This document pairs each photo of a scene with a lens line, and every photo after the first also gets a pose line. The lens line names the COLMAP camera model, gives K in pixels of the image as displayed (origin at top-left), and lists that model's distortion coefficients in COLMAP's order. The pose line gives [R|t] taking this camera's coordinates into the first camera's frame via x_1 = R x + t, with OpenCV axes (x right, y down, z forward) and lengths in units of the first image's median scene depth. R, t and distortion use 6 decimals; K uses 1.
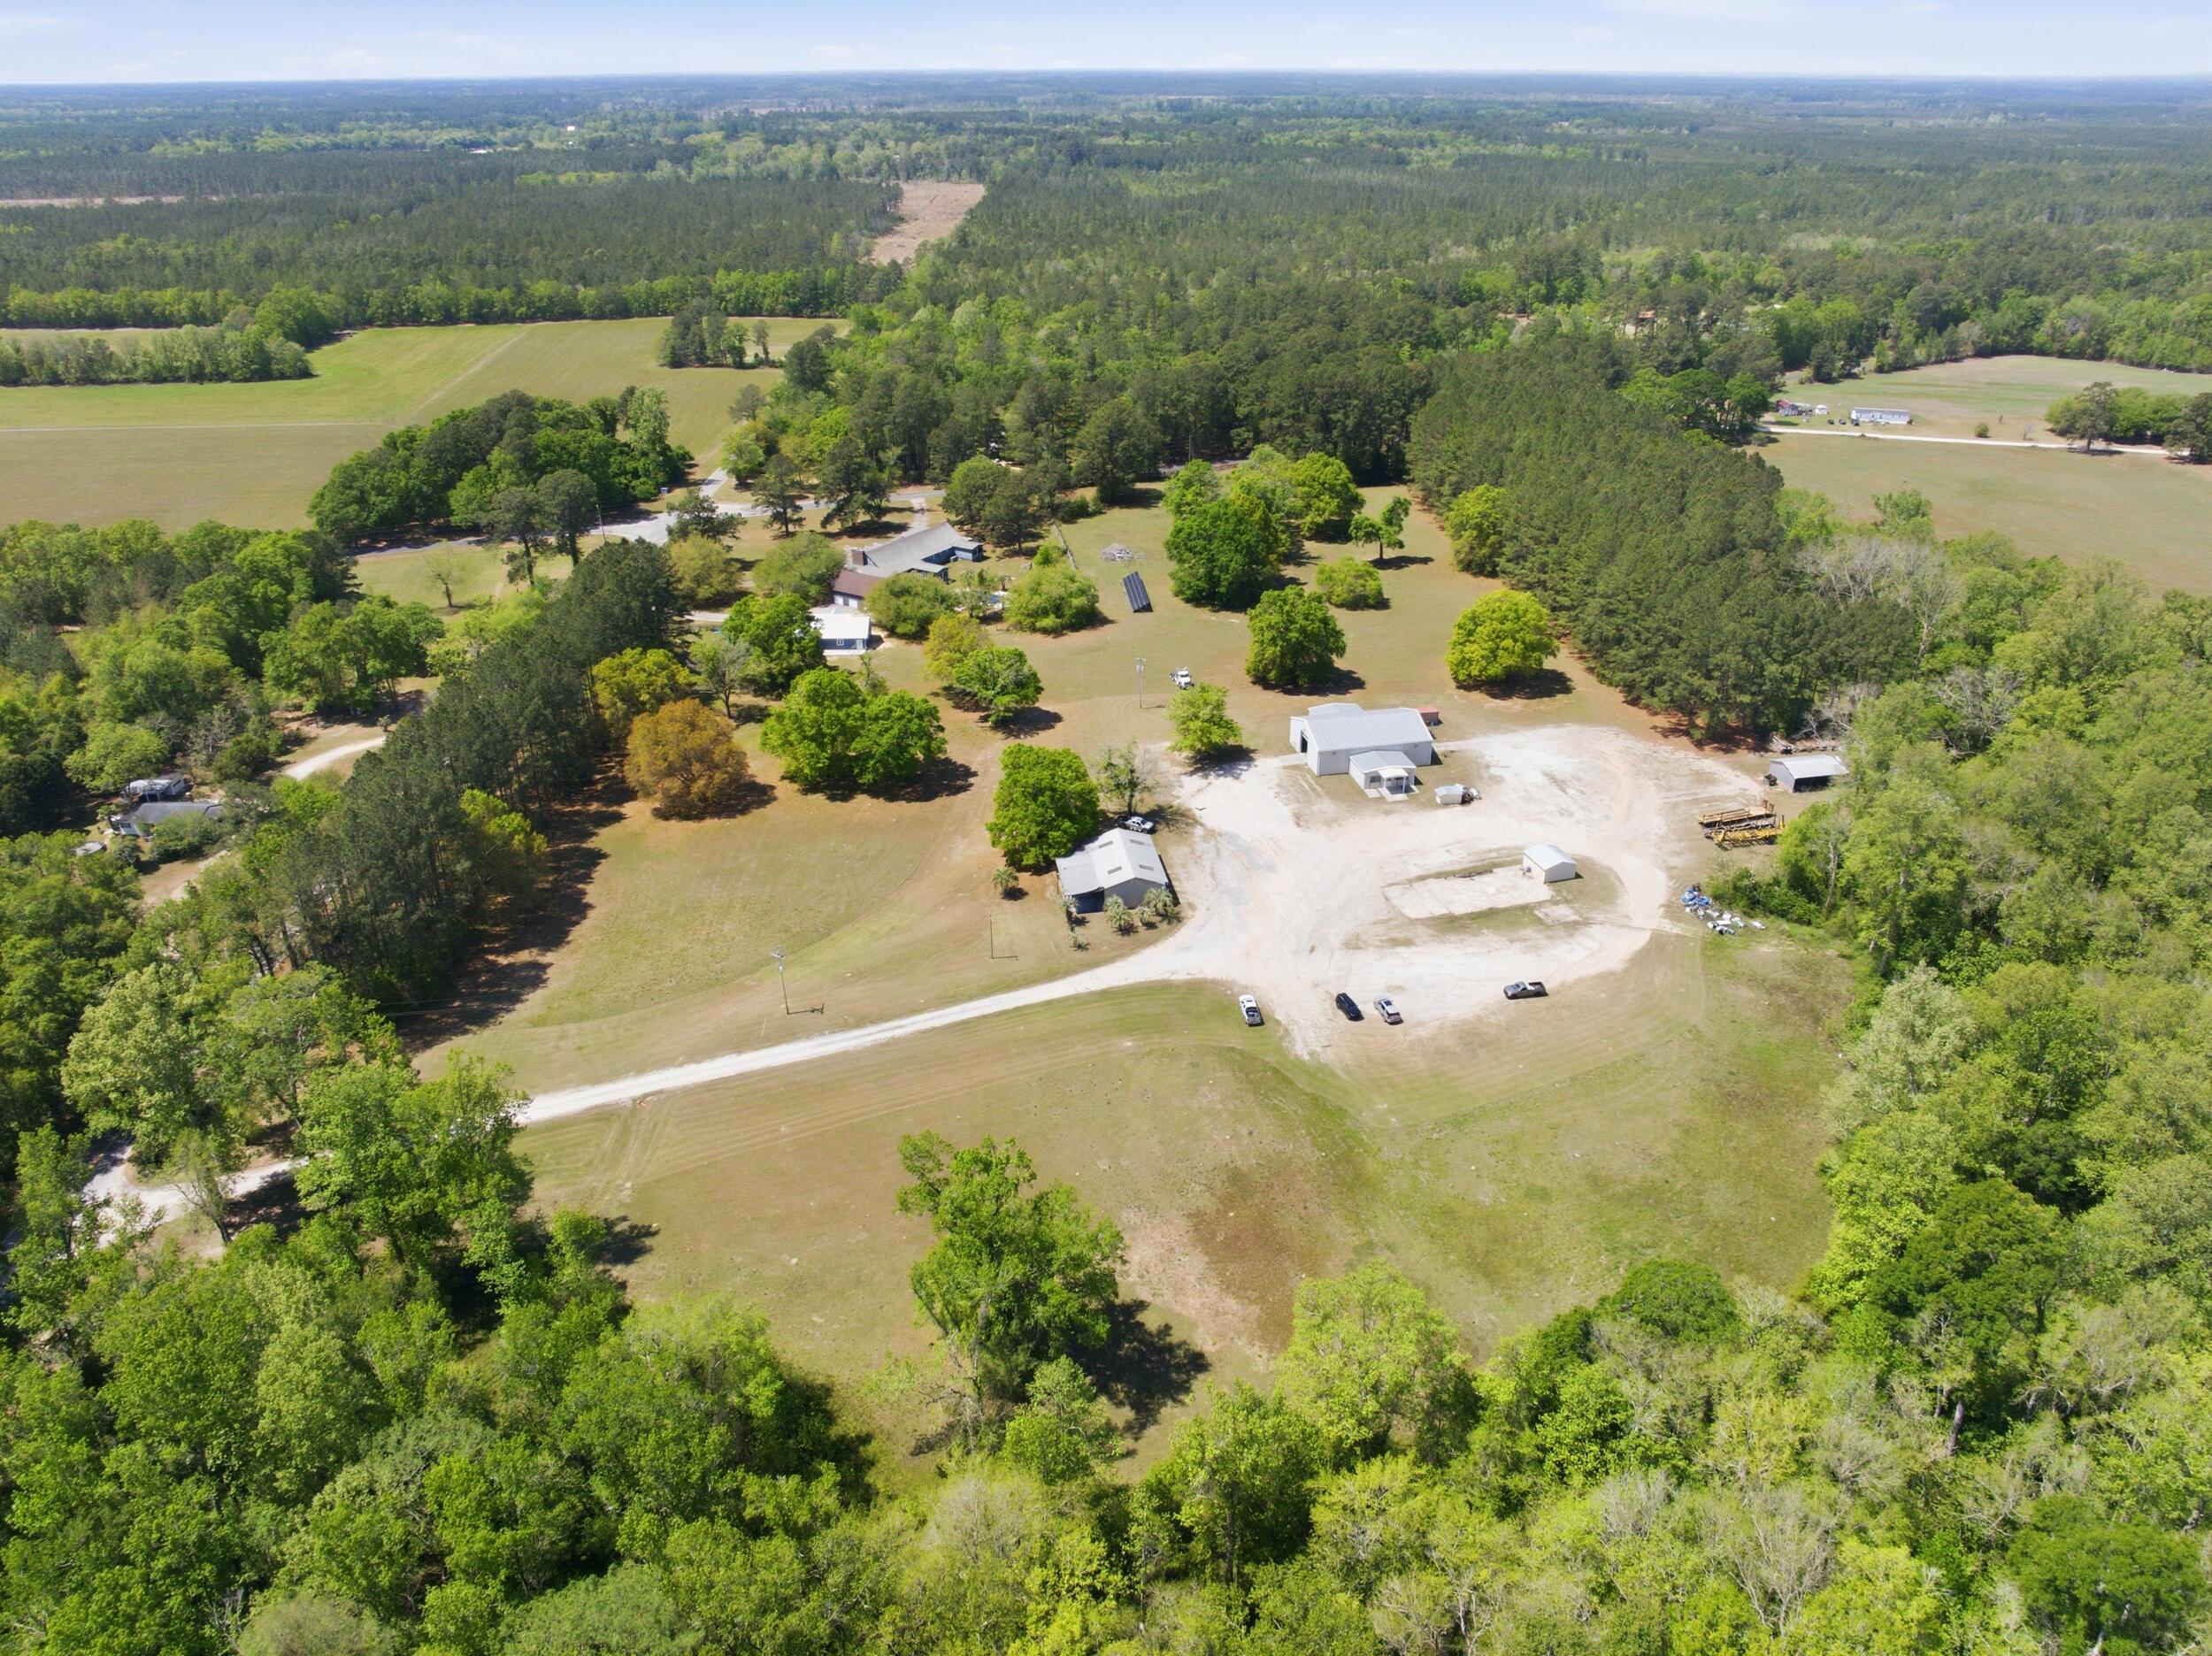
lens RADIAL K [[1563.7, 0, 1110.2], [0, 1563.7, 796.2], [0, 0, 1]] dist [-0.062981, 0.029621]
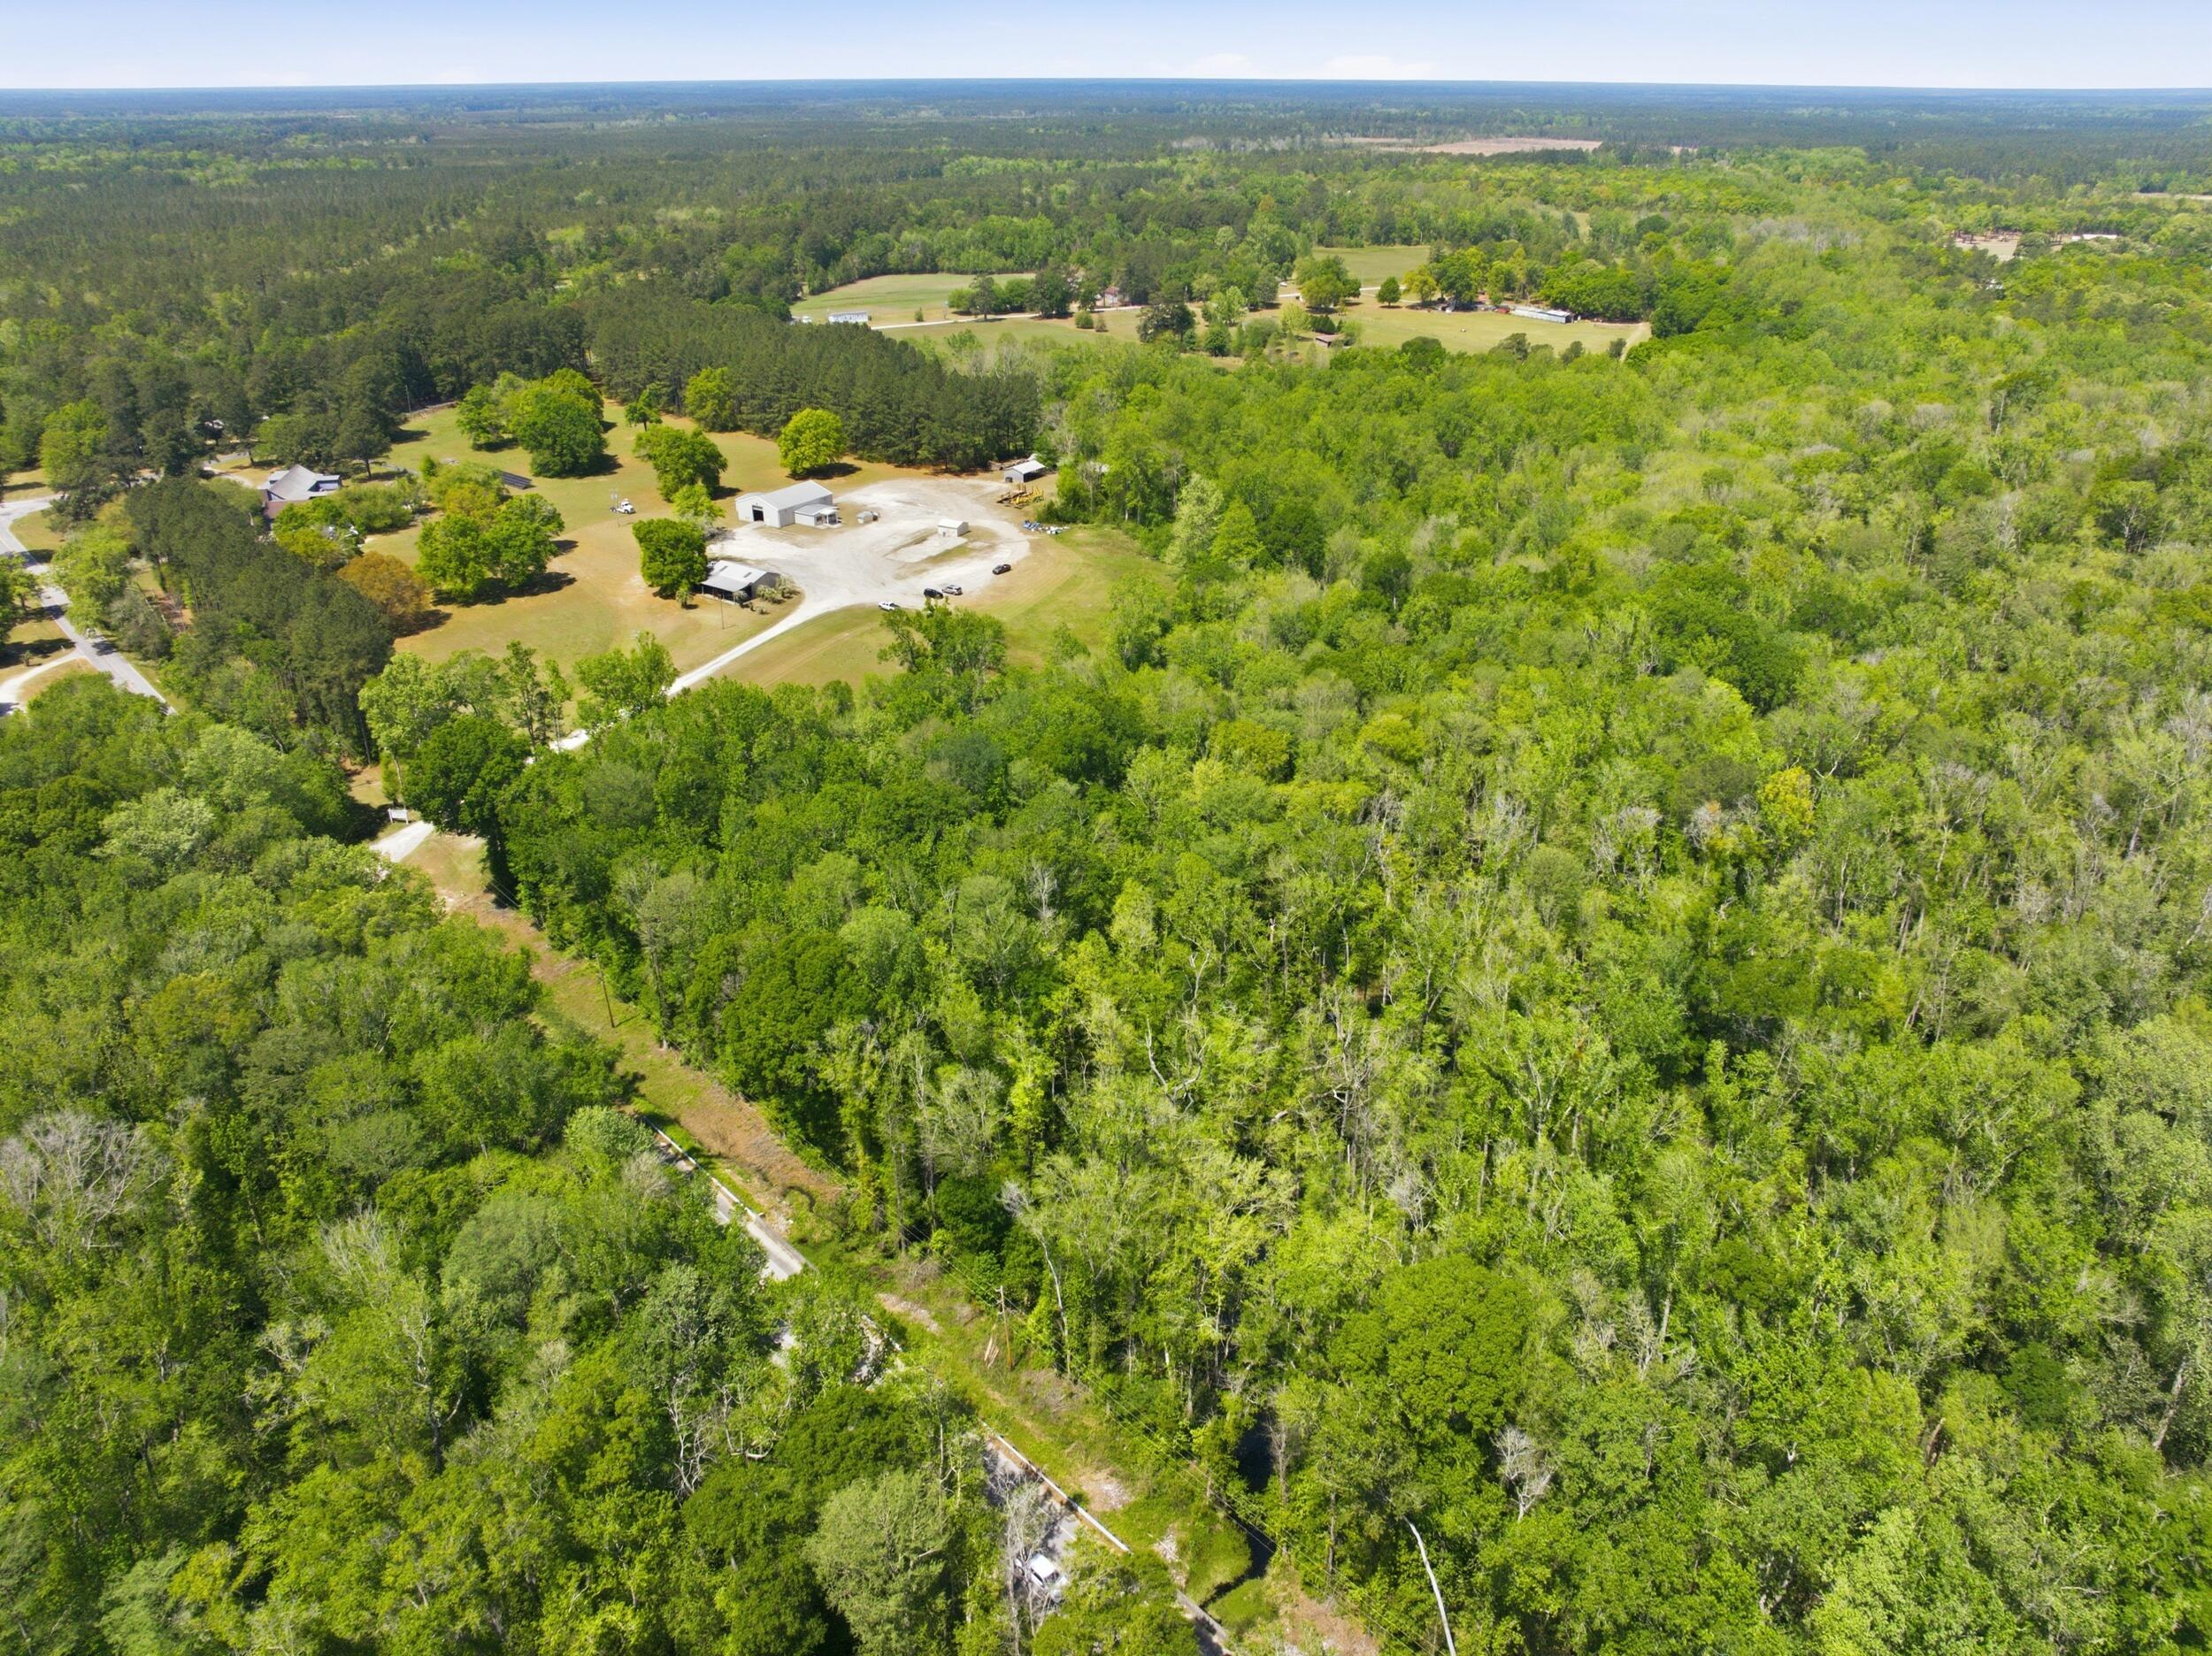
lens RADIAL K [[1563.7, 0, 1110.2], [0, 1563.7, 796.2], [0, 0, 1]] dist [-0.062981, 0.029621]
pose [[0.715610, -0.290822, 0.635078, -0.361776], [0.295228, 0.949930, 0.102338, 0.094000], [-0.633042, 0.114259, 0.765639, -0.181915]]
